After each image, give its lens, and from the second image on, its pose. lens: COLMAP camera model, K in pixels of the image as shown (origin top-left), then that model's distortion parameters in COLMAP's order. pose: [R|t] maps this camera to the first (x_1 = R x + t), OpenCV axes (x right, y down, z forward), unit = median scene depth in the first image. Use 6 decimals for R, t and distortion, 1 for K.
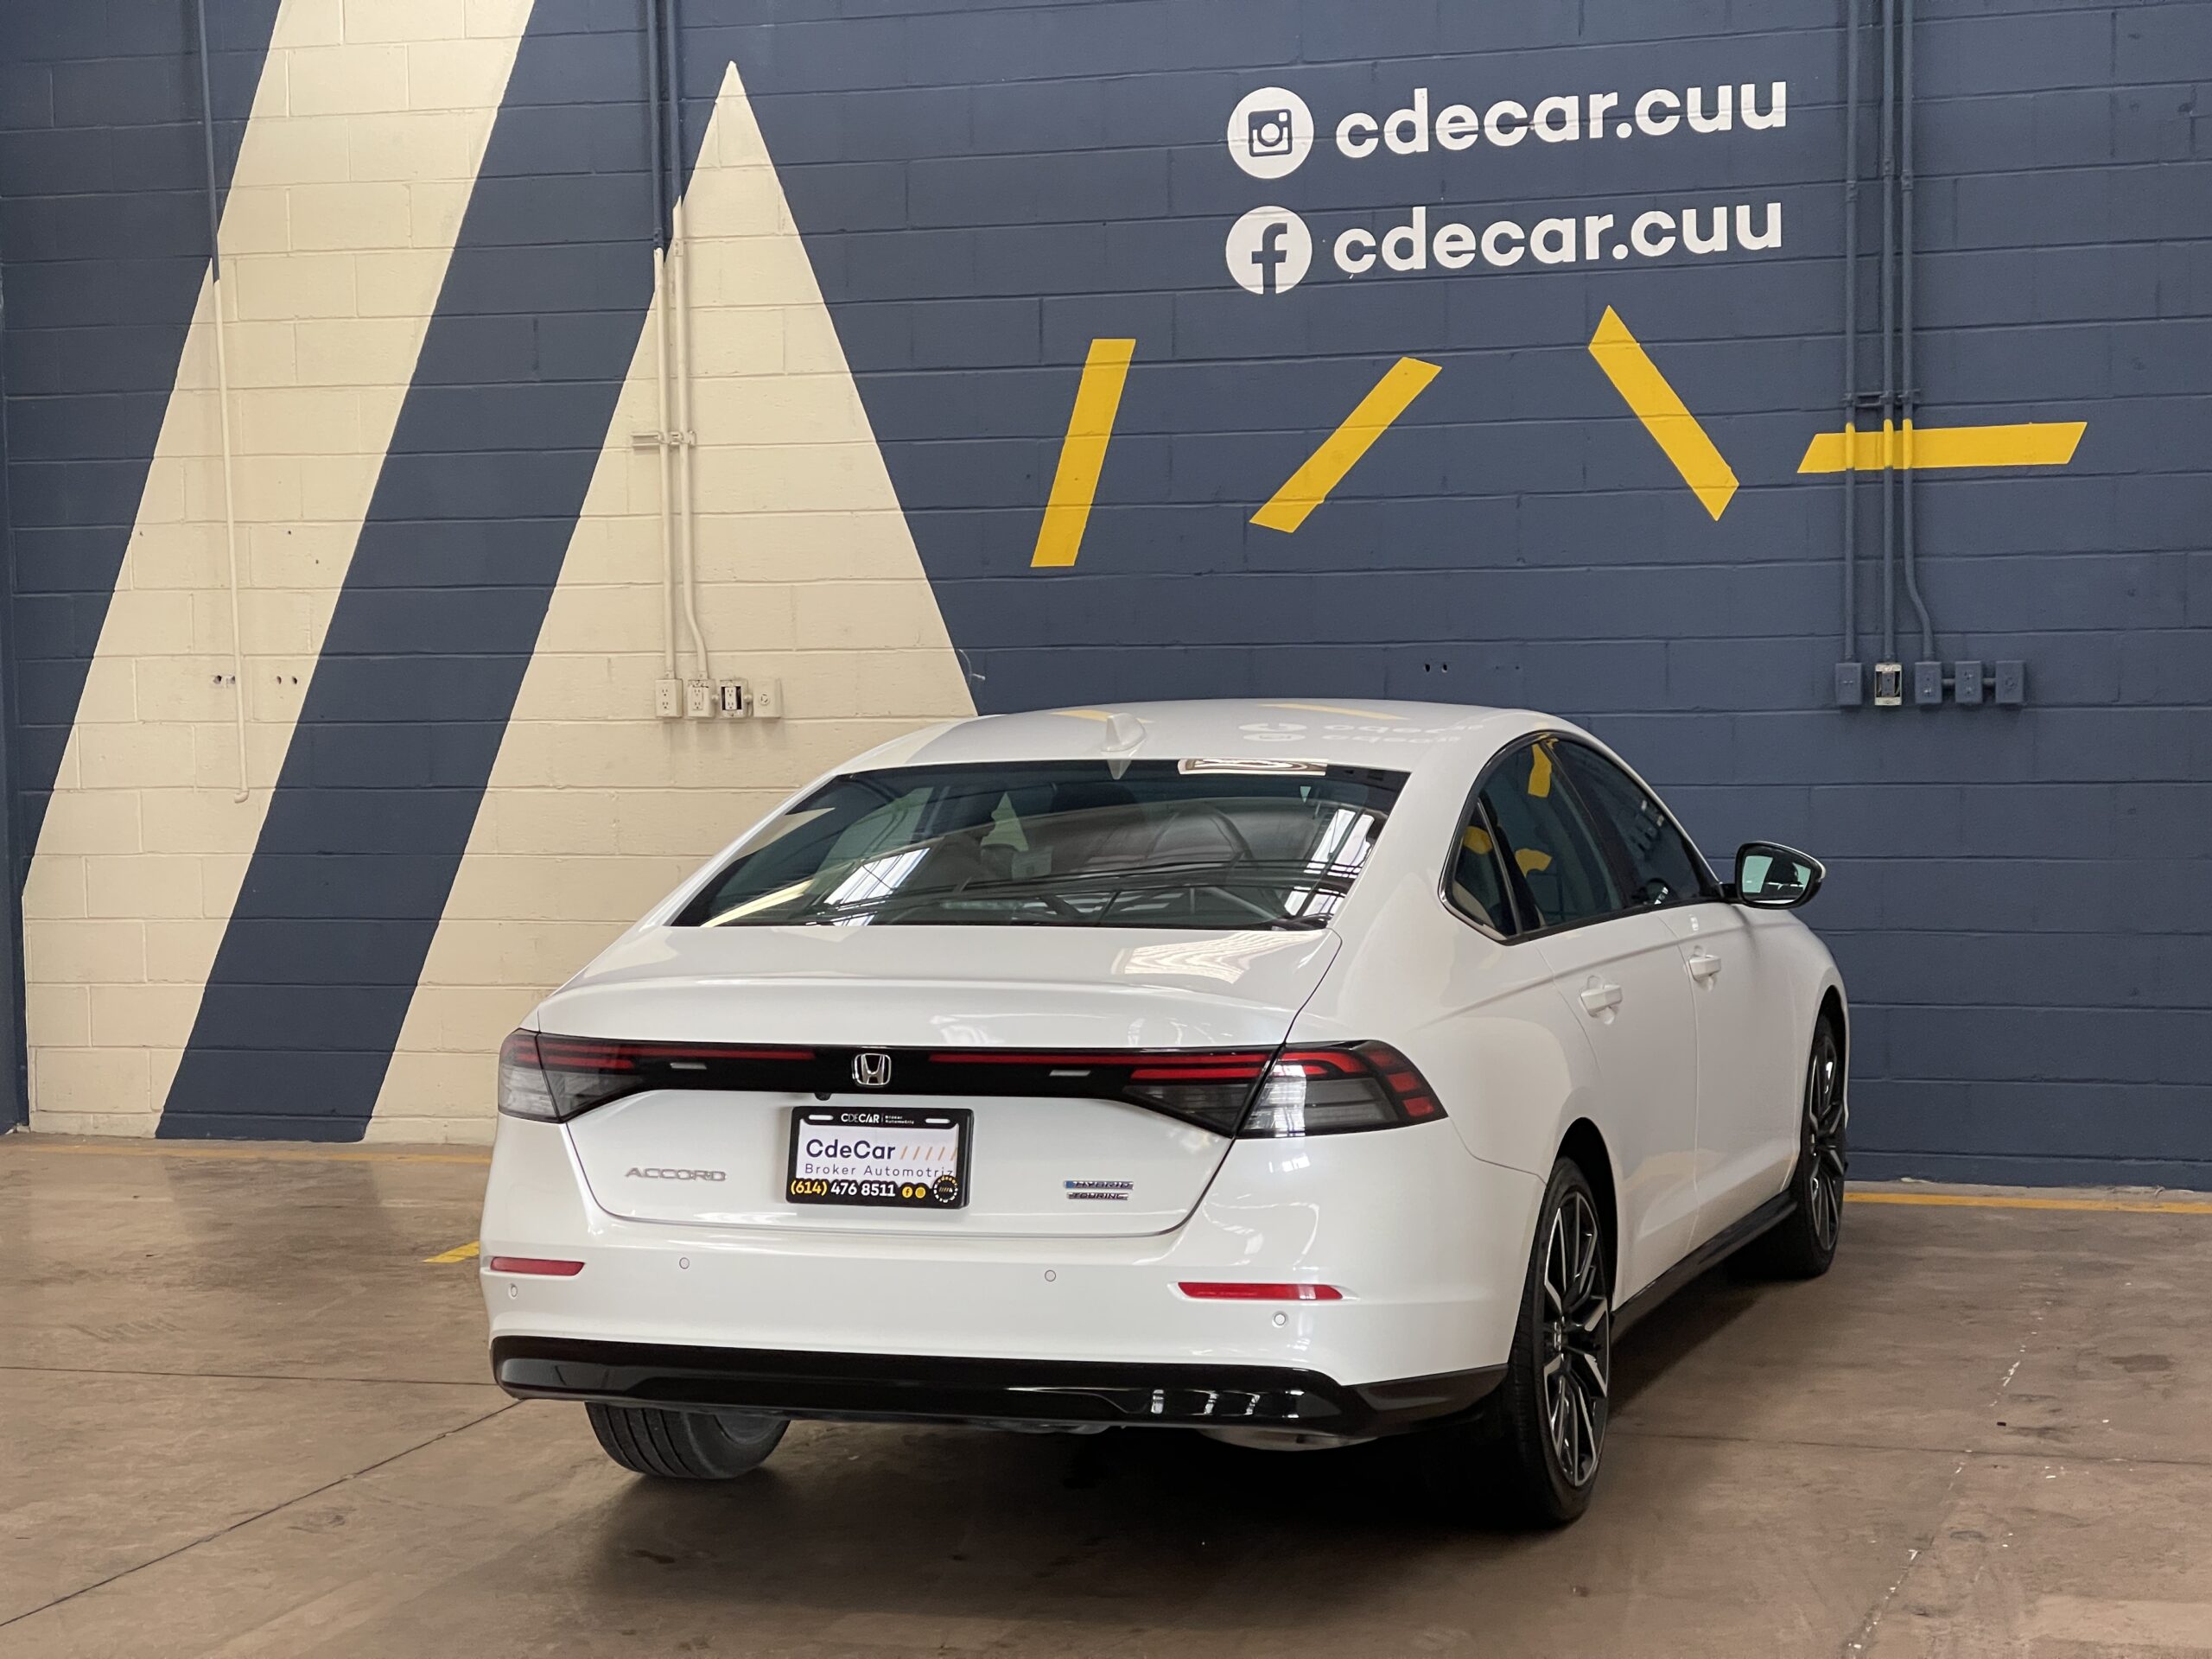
lens RADIAL K [[4108.0, 0, 1106.2], [0, 4108.0, 834.9], [0, 0, 1]] dist [0.263416, 0.000000]
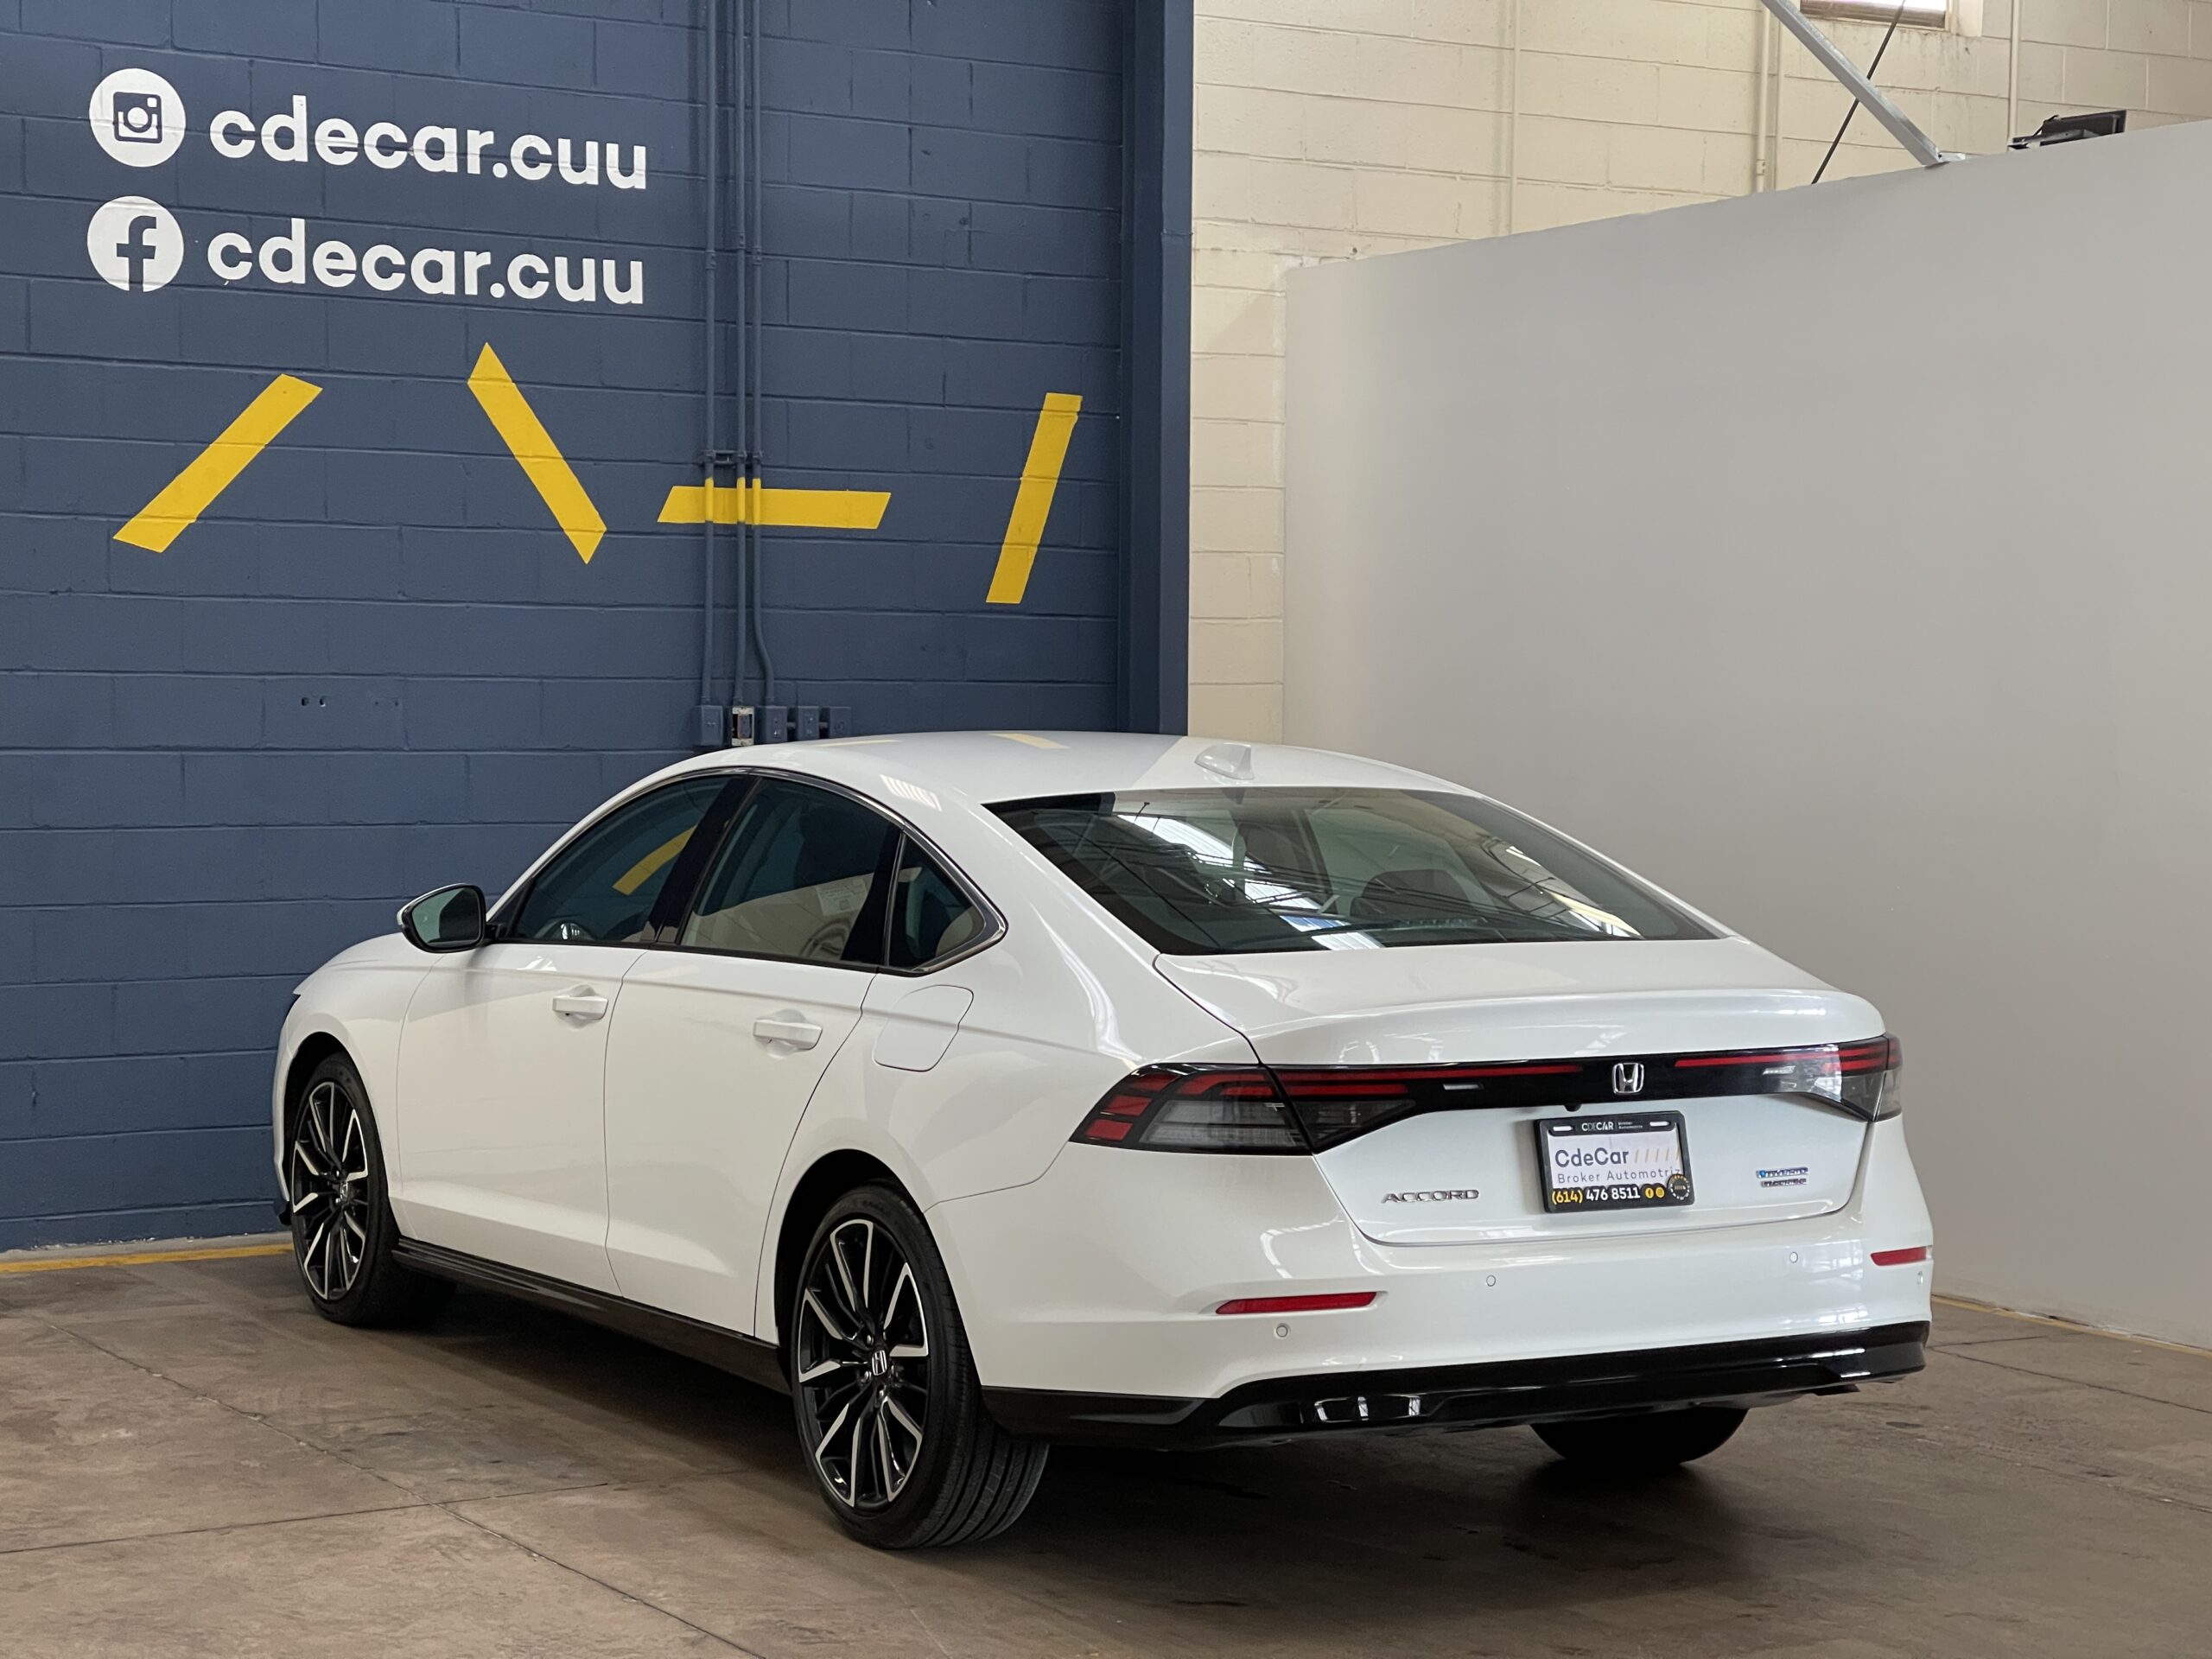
lens RADIAL K [[4108.0, 0, 1113.5], [0, 4108.0, 805.9], [0, 0, 1]] dist [0.263416, 0.000000]
pose [[0.652687, -0.002453, 0.757624, -0.532536], [0.018404, 0.999751, -0.012618, -0.000801], [-0.757404, 0.022179, 0.652569, 0.233850]]
